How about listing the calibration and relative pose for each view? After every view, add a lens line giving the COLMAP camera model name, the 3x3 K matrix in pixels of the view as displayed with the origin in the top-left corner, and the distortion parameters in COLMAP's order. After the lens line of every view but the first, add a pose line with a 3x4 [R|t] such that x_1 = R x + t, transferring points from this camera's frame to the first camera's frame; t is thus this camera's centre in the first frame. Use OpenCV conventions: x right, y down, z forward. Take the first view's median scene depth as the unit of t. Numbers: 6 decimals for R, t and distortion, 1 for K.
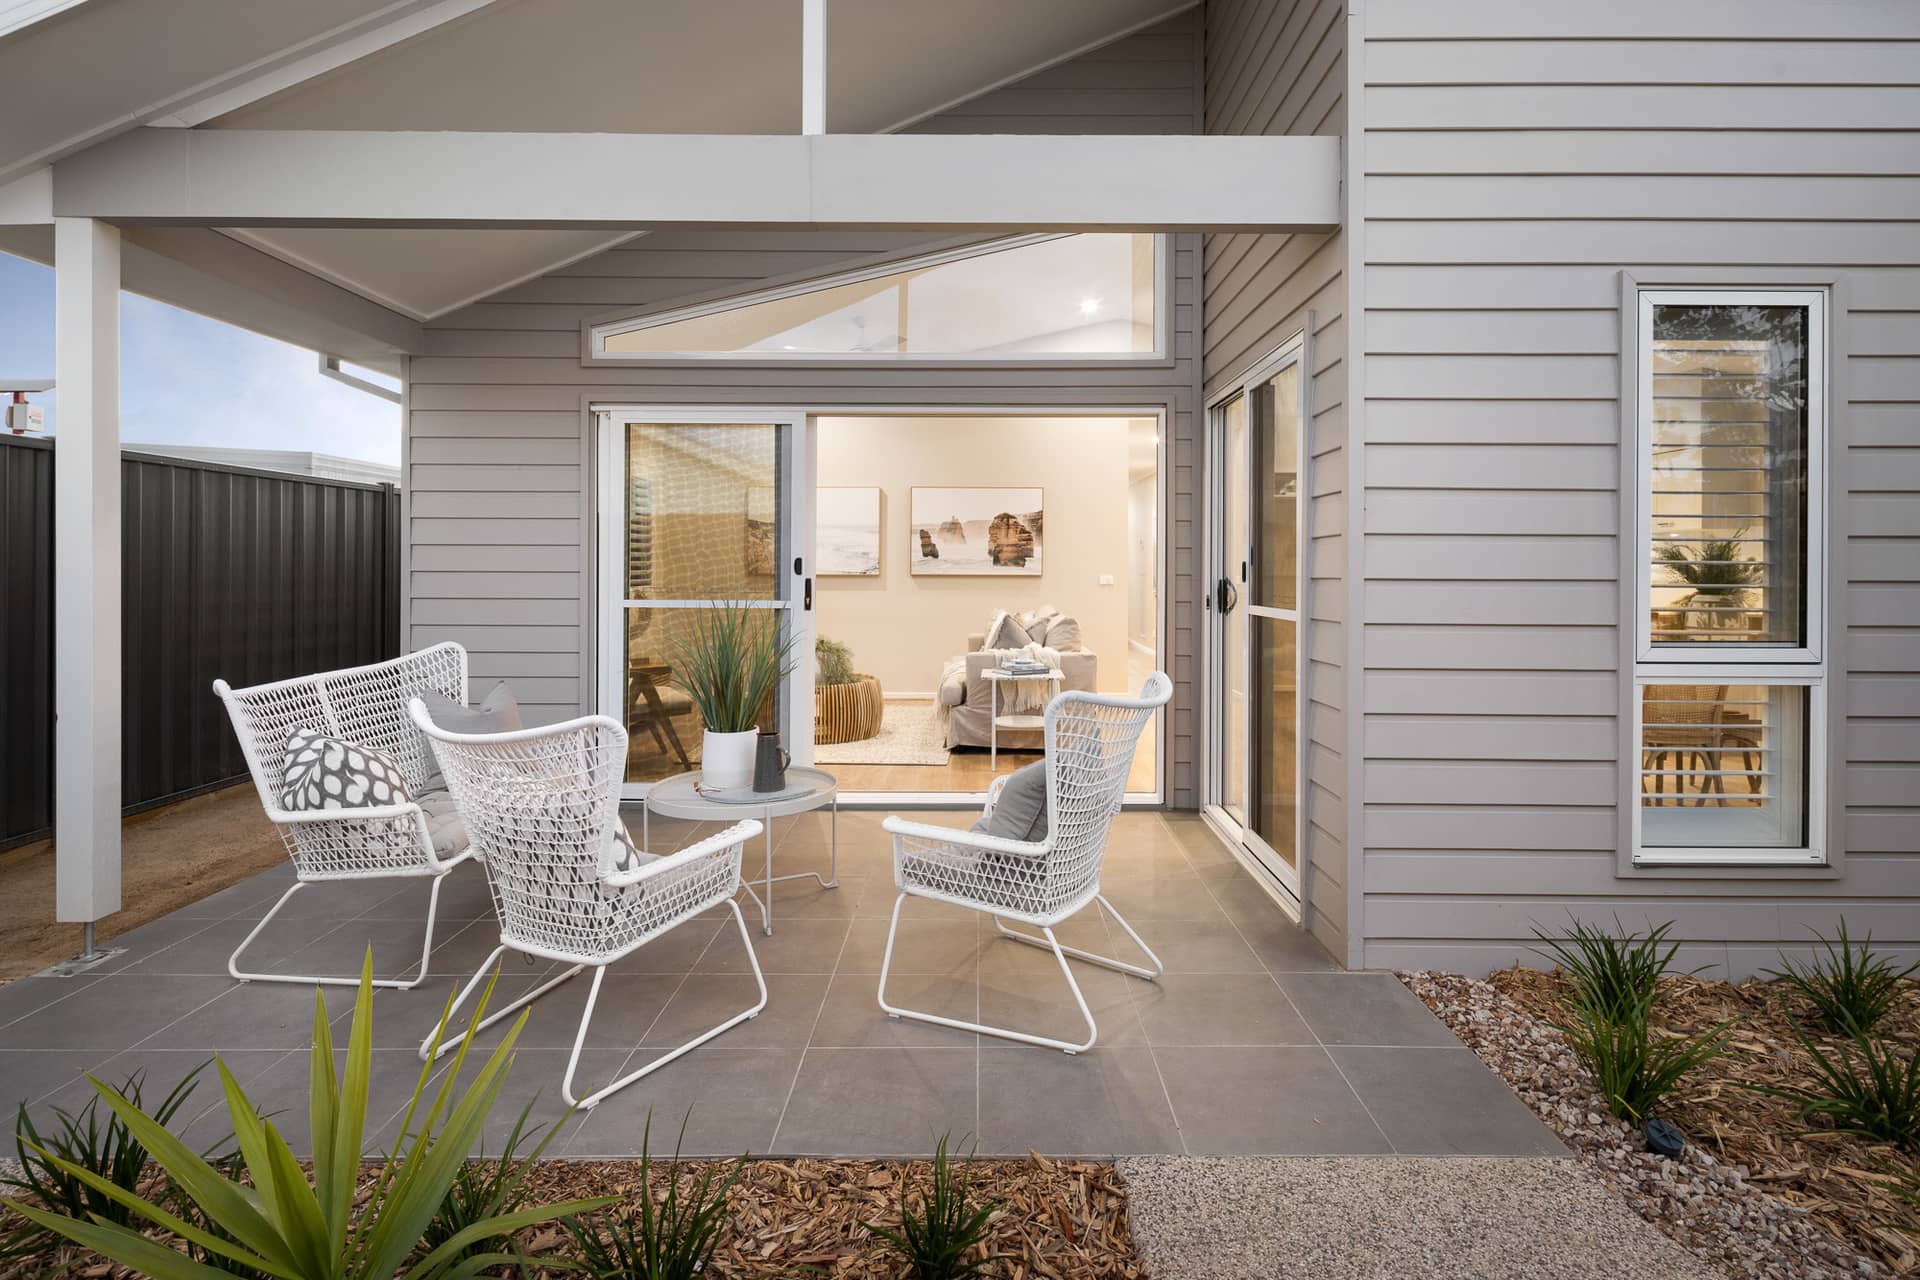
lens RADIAL K [[918.5, 0, 1001.2], [0, 918.5, 566.3], [0, 0, 1]] dist [0.009509, -0.002095]
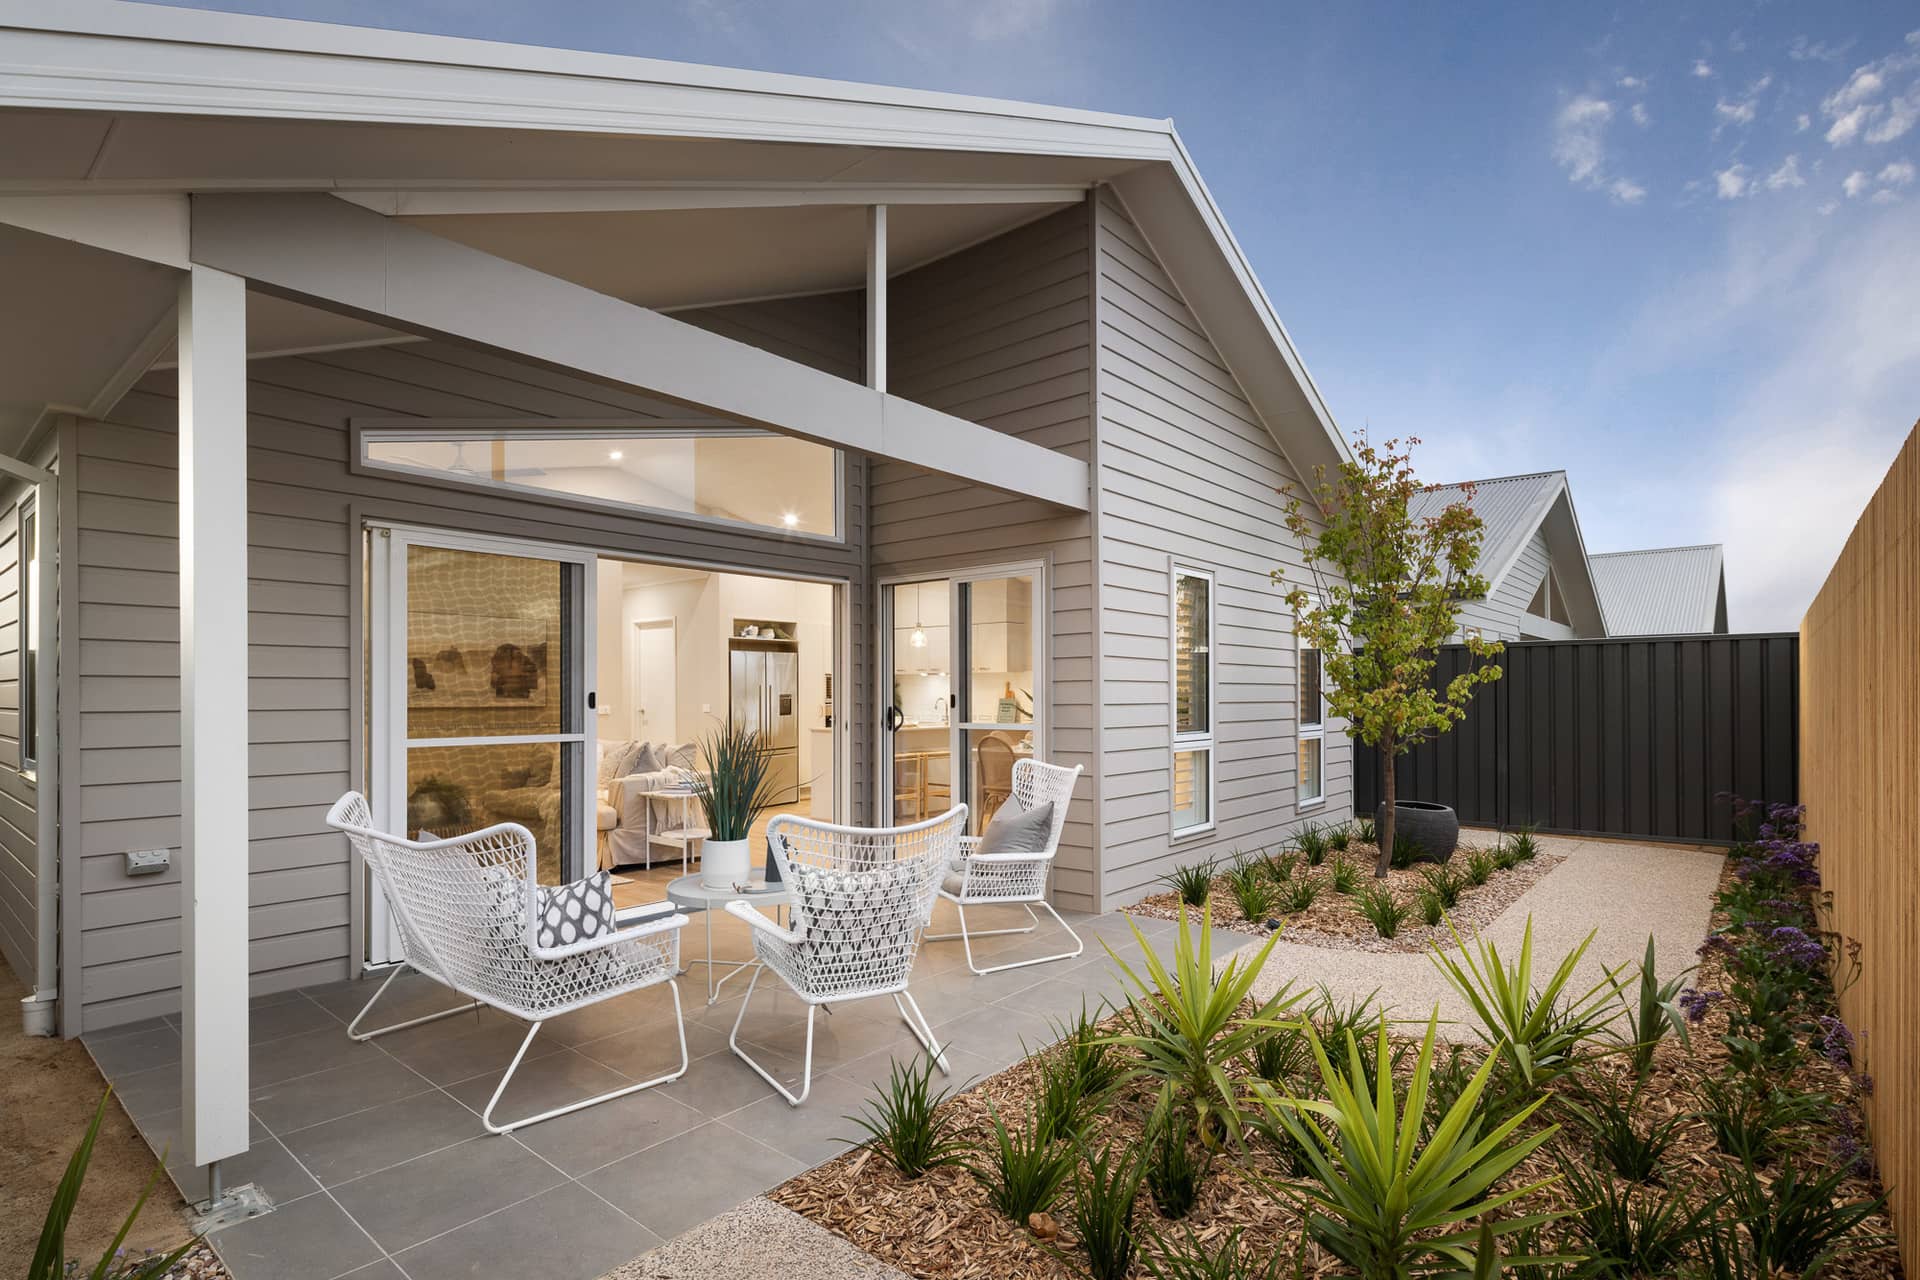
lens RADIAL K [[918.5, 0, 933.4], [0, 918.5, 689.4], [0, 0, 1]] dist [0.009509, -0.002095]
pose [[0.662045, -0.001436, 0.749463, -0.743625], [0.004531, 0.999988, -0.002086, -0.008931], [-0.749450, 0.004776, 0.662043, 0.014032]]
